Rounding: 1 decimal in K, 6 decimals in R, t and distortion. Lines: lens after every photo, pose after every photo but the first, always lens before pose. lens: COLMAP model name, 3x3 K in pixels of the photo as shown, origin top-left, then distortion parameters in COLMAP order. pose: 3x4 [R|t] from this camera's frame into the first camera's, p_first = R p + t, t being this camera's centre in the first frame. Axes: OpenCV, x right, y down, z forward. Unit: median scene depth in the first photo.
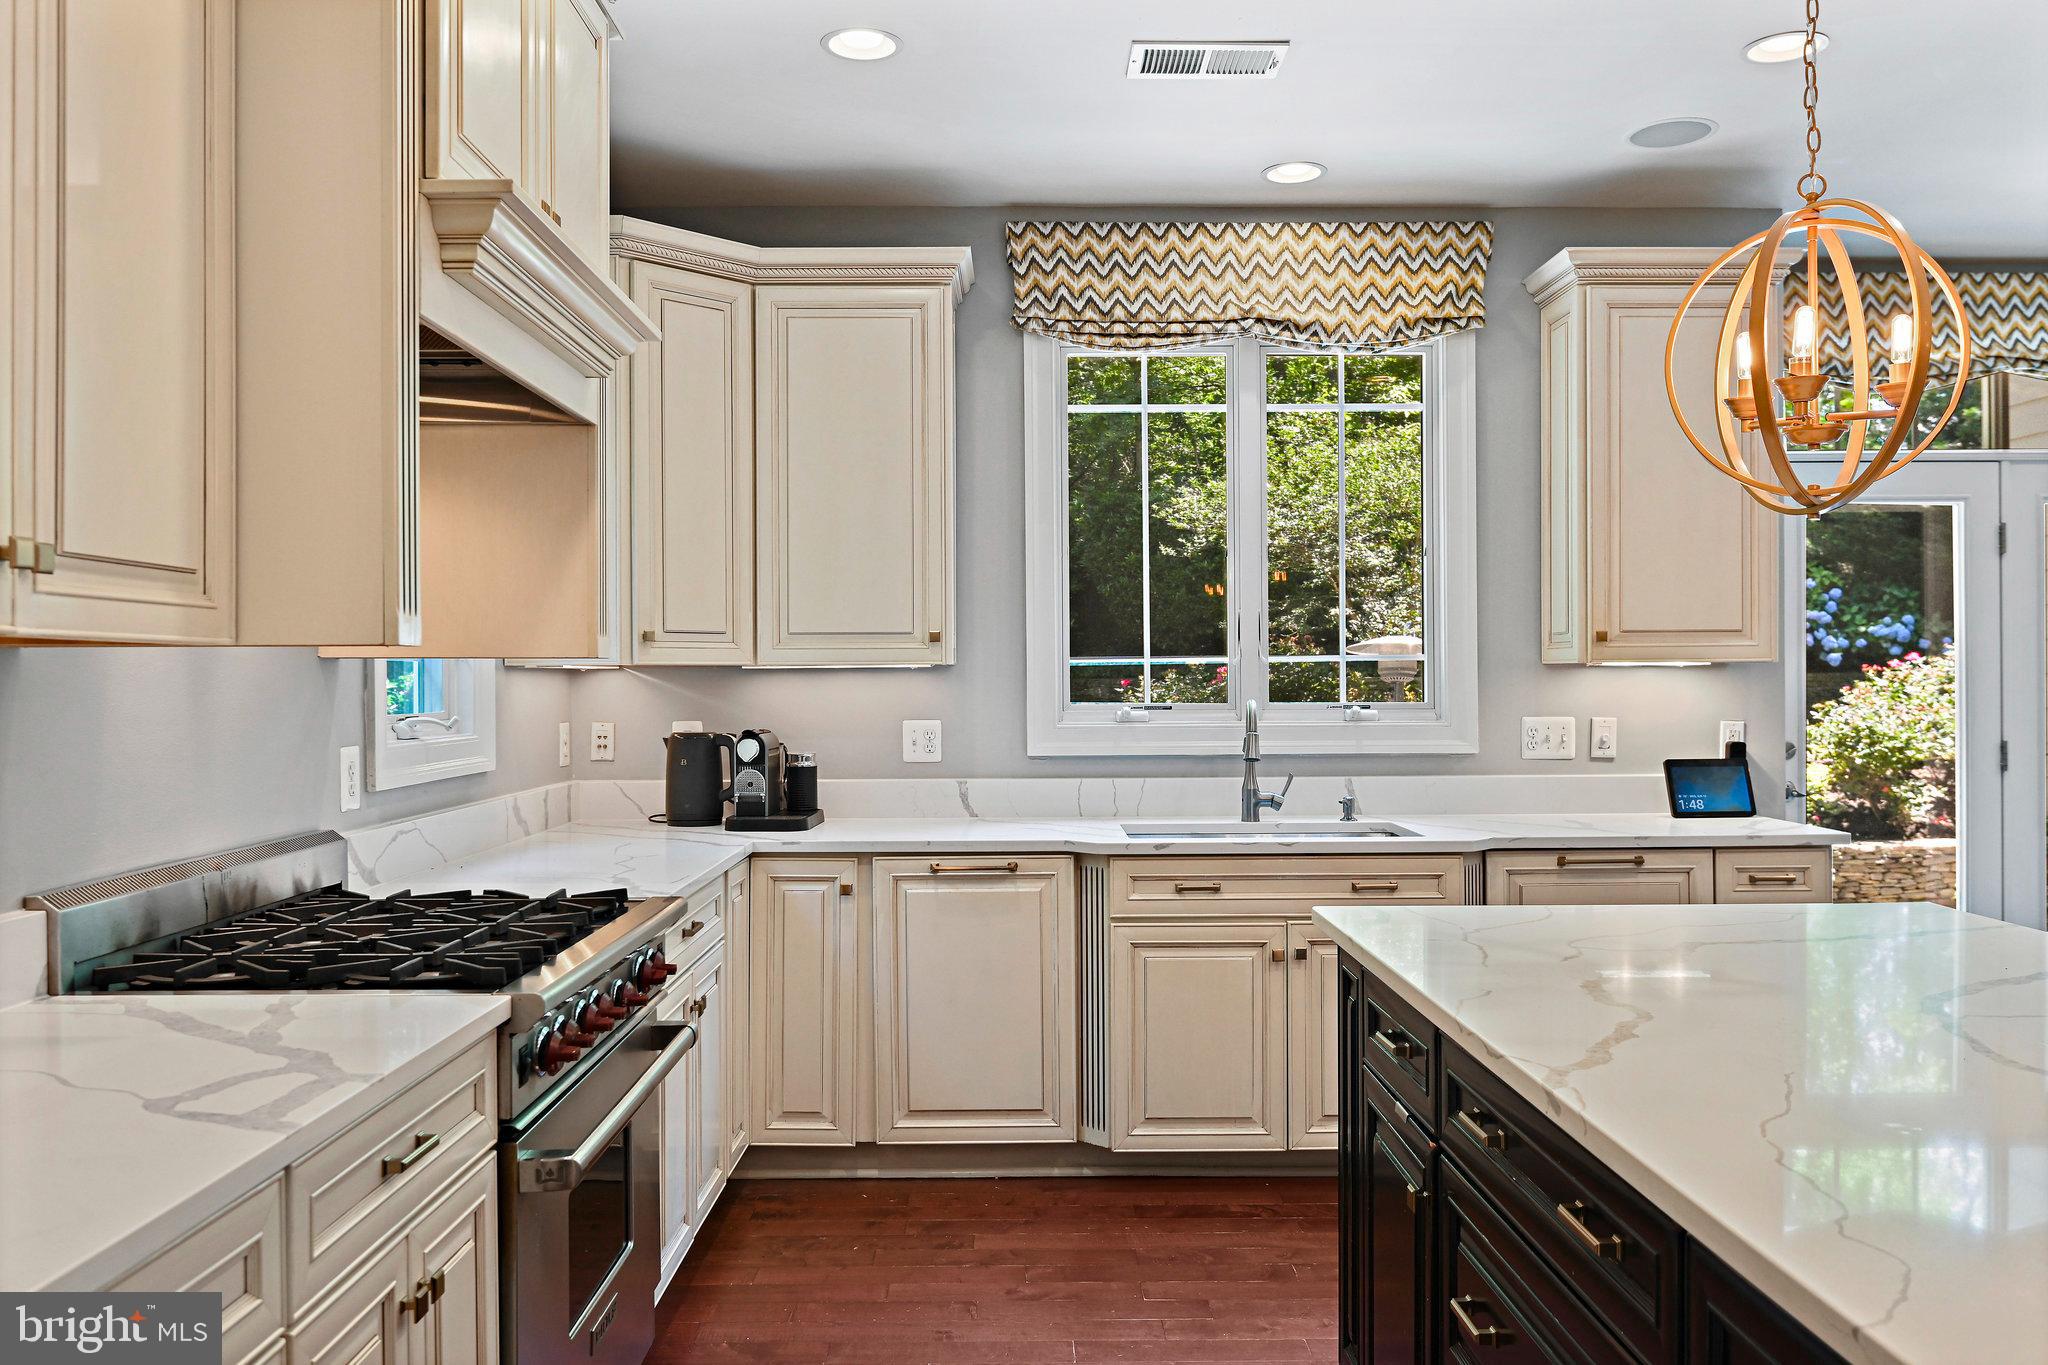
lens RADIAL K [[1612.7, 0, 1019.1], [0, 1612.7, 671.2], [0, 0, 1]] dist [0.015789, 0.002421]
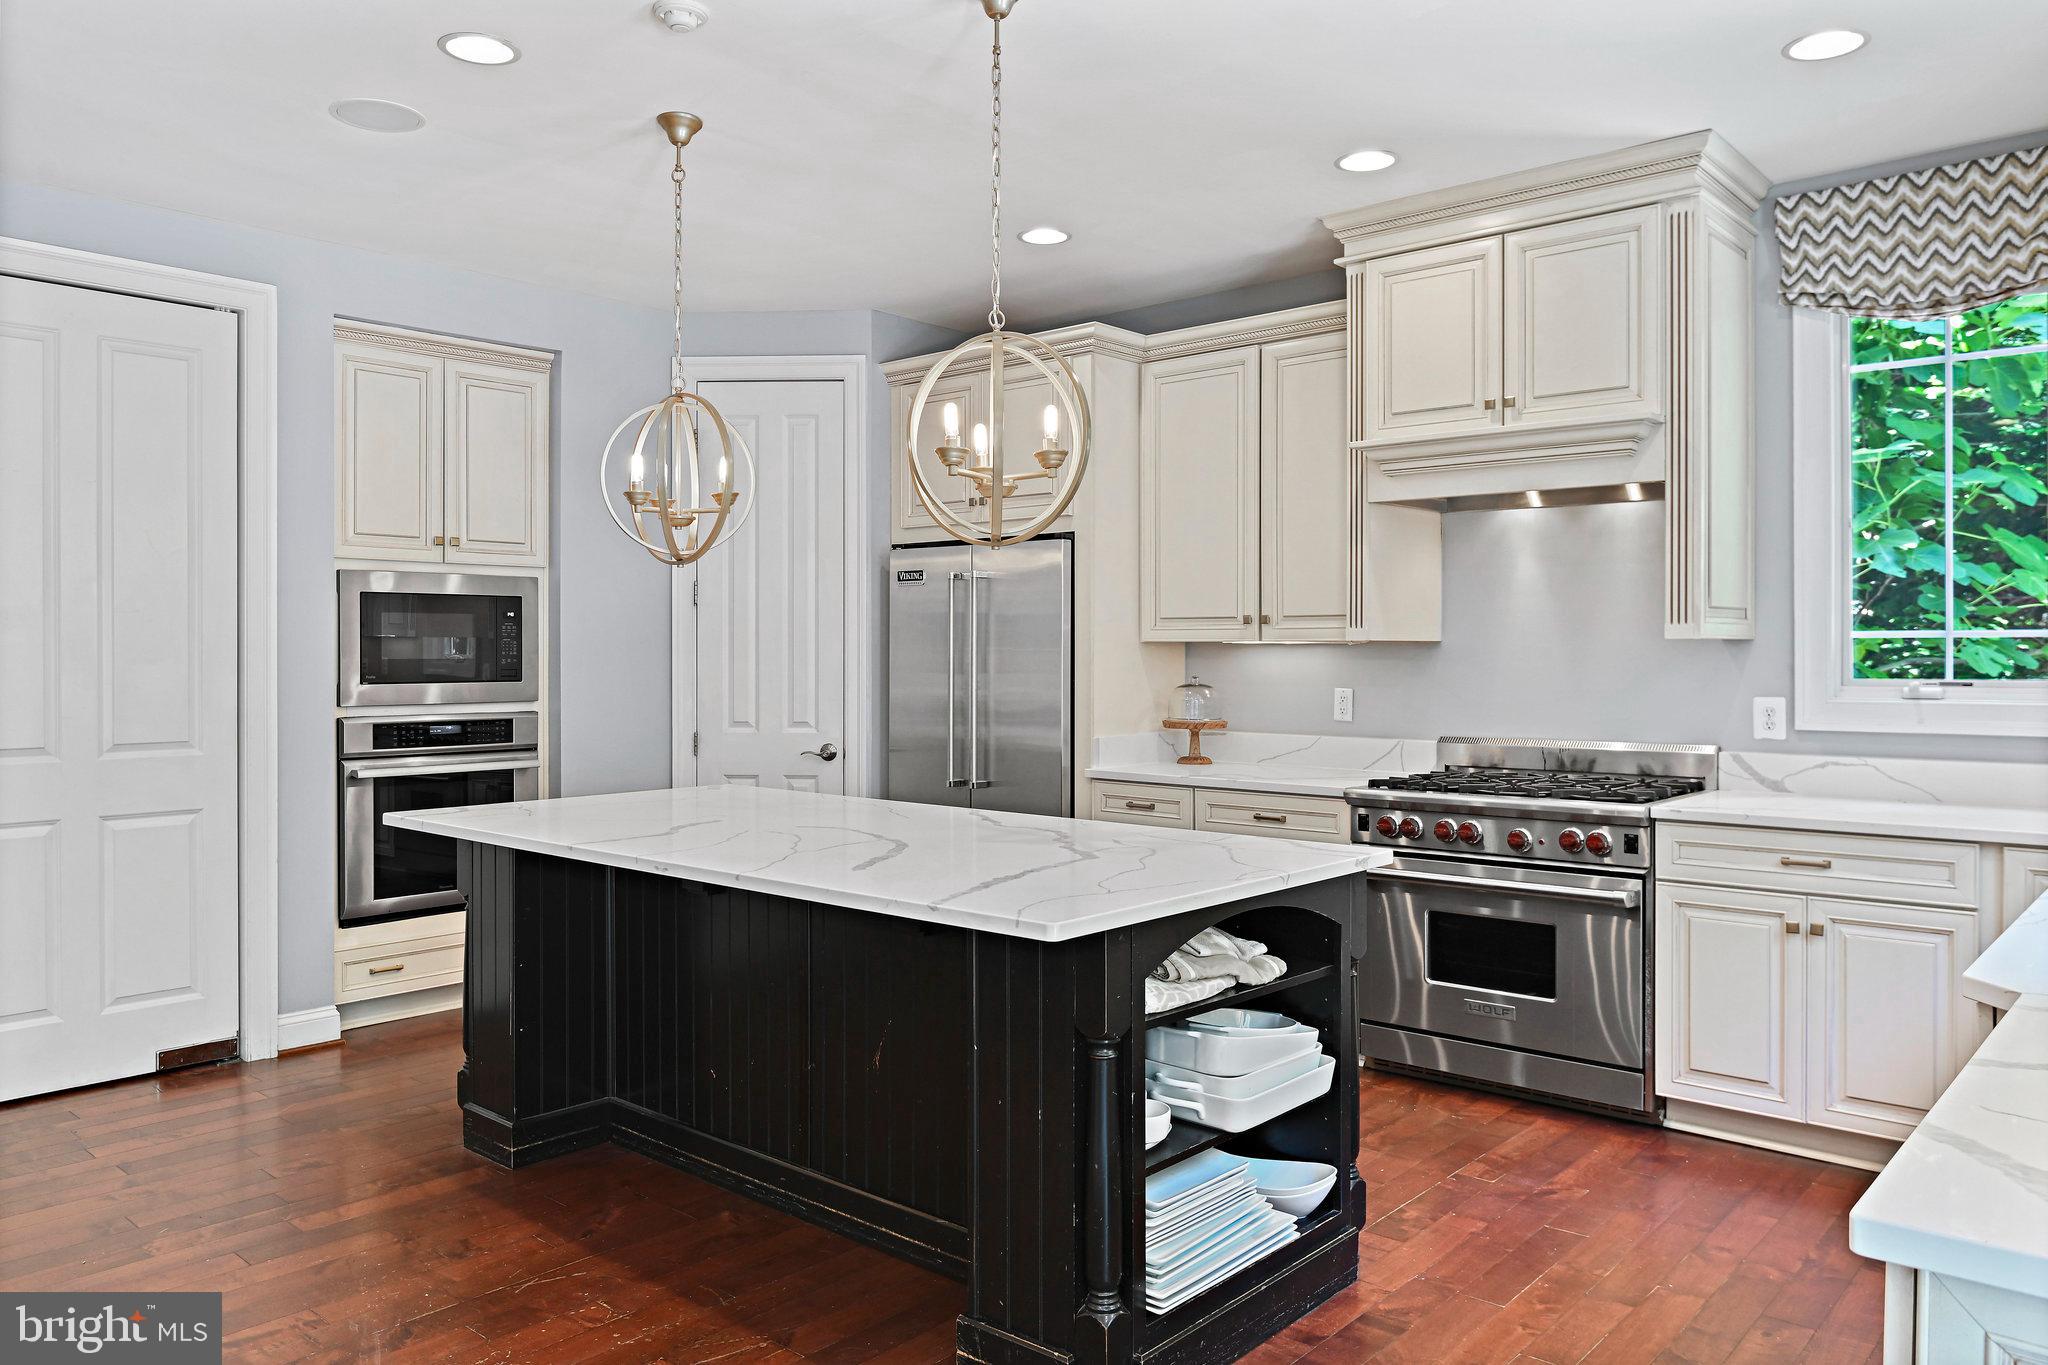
lens RADIAL K [[1461.3, 0, 1027.0], [0, 1461.3, 683.1], [0, 0, 1]] dist [0.045558, 0.005774]
pose [[0.758421, 0.019181, -0.651483, 0.281750], [-0.003216, 0.999665, 0.025688, 0.000699], [0.651757, -0.017387, 0.758228, -0.009208]]
